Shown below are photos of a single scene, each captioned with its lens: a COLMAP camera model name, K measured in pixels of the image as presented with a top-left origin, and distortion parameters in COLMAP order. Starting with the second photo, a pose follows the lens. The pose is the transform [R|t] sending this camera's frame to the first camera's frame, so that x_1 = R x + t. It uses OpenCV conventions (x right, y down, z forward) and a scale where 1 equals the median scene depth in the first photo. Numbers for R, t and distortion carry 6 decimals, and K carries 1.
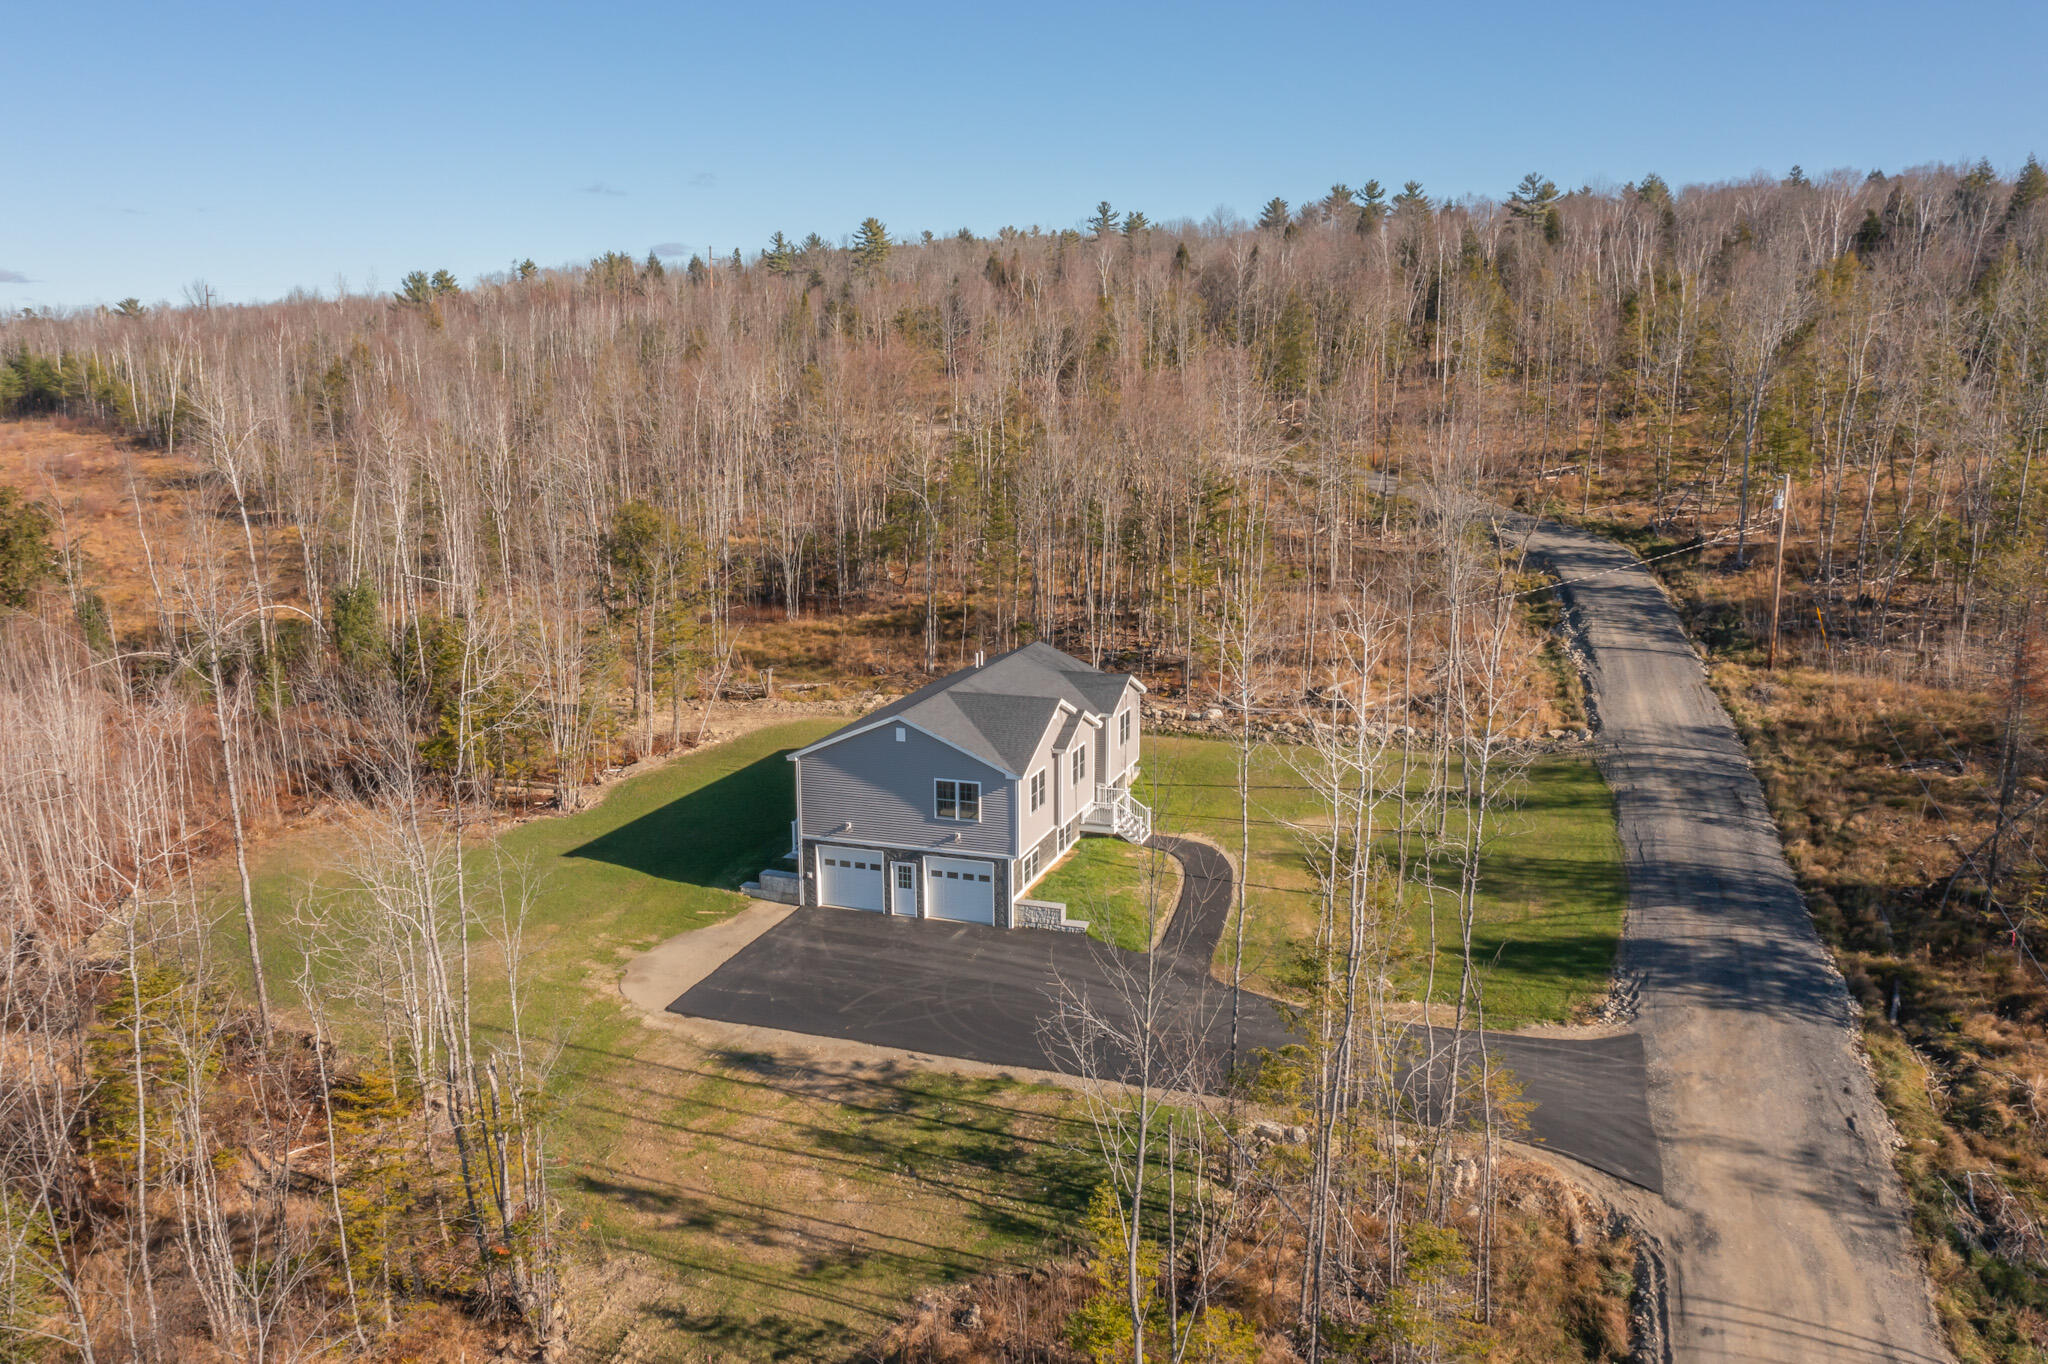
lens RADIAL K [[1604.1, 0, 1023.5], [0, 1604.1, 660.8], [0, 0, 1]] dist [-0.015711, 0.007792]
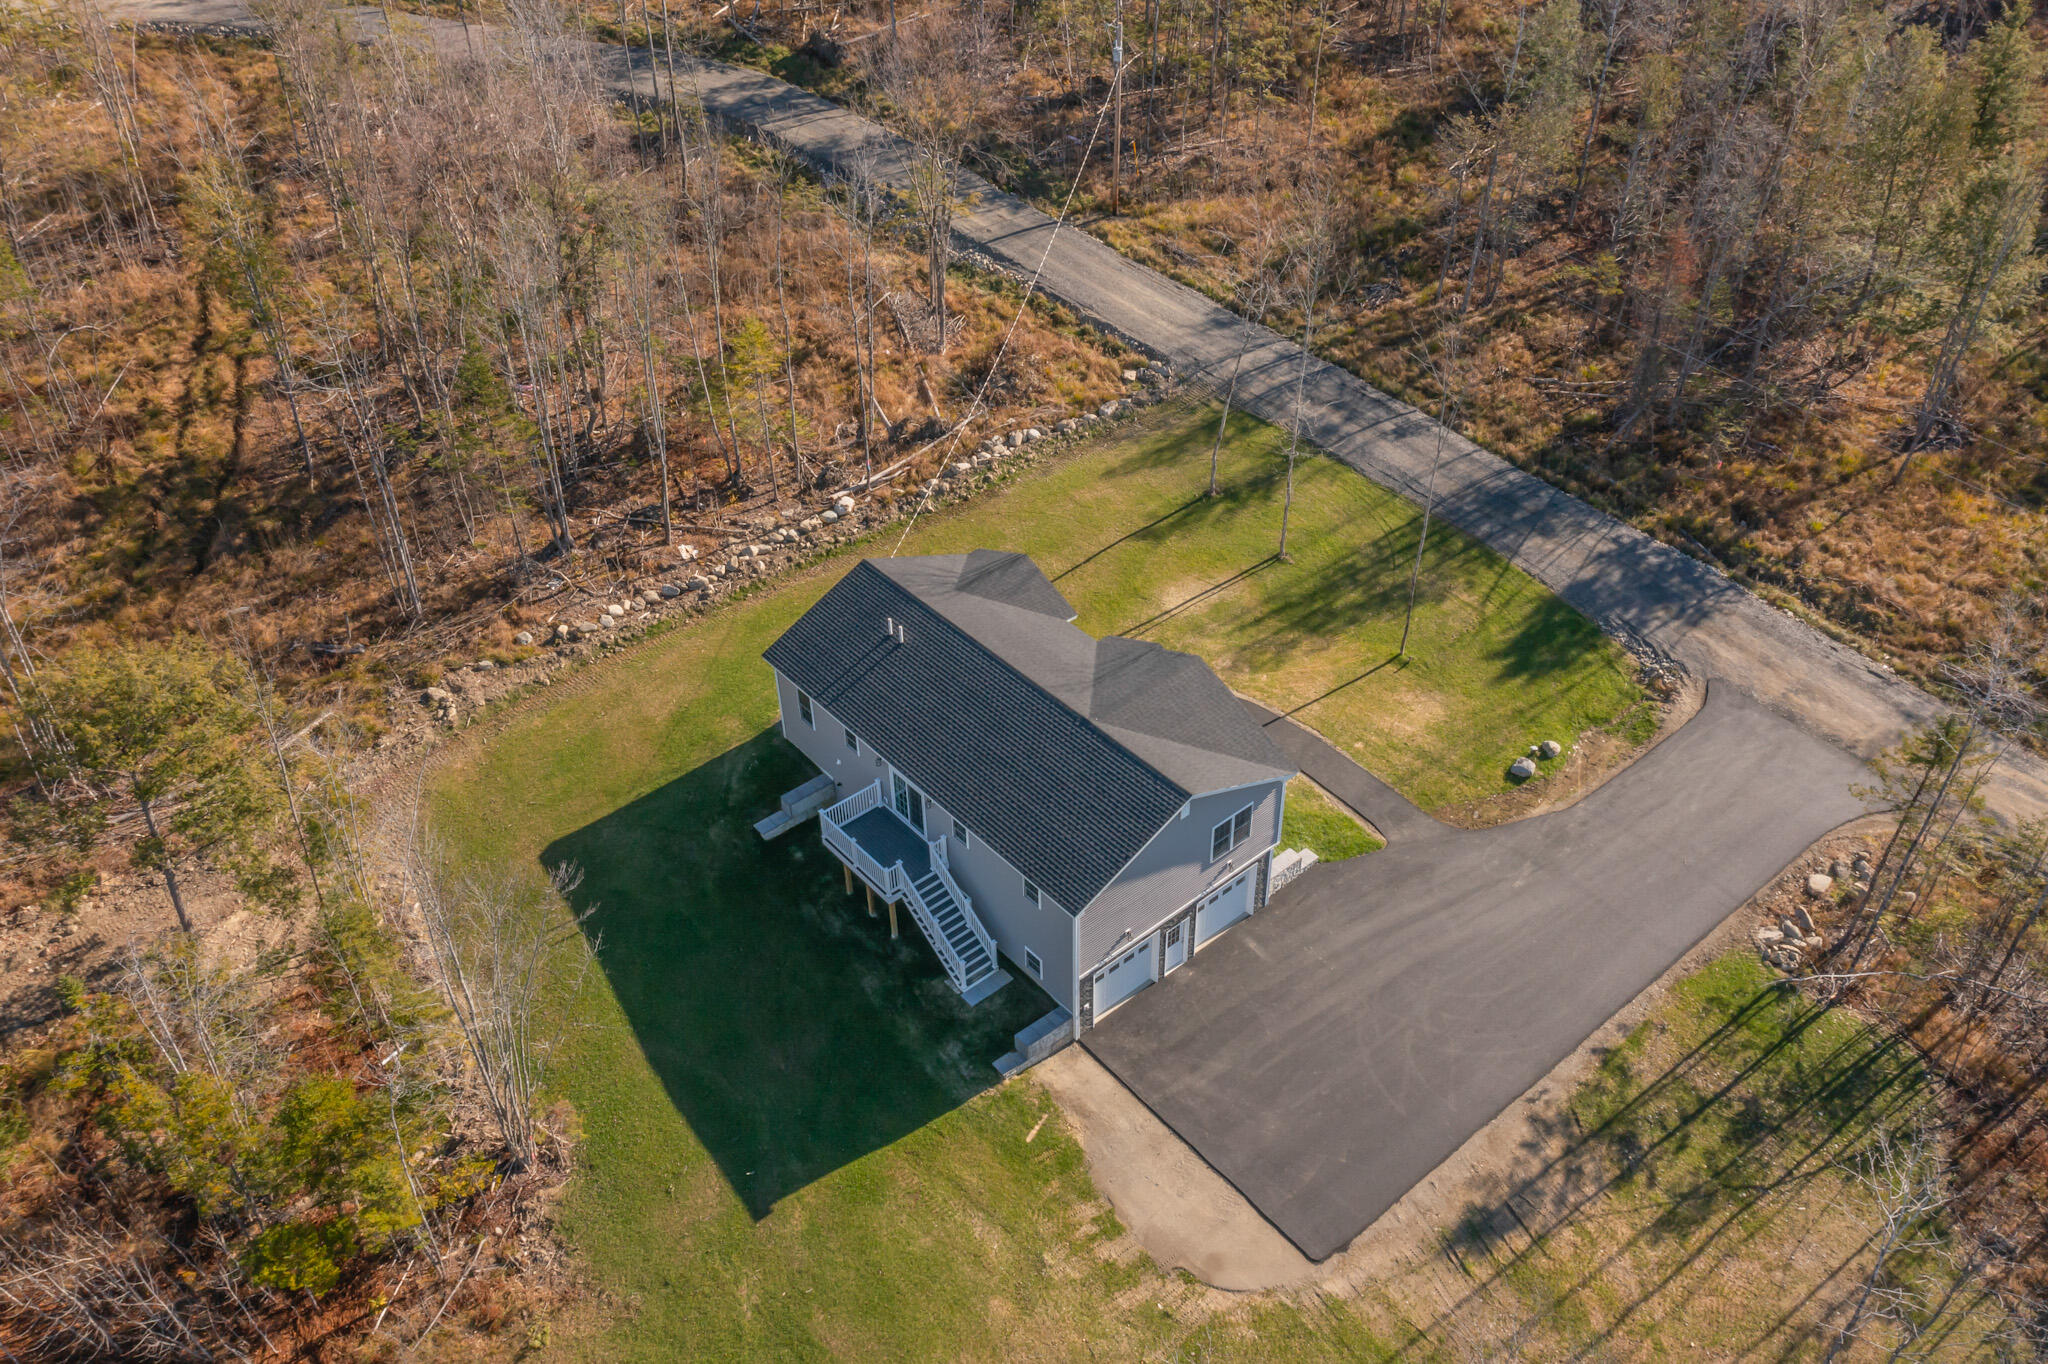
lens RADIAL K [[1604.1, 0, 1023.5], [0, 1604.1, 660.8], [0, 0, 1]] dist [-0.015711, 0.007792]
pose [[0.514843, -0.535534, 0.669432, -0.614913], [0.177202, 0.830490, 0.528096, -0.455002], [-0.838770, -0.153262, 0.522470, 0.653669]]
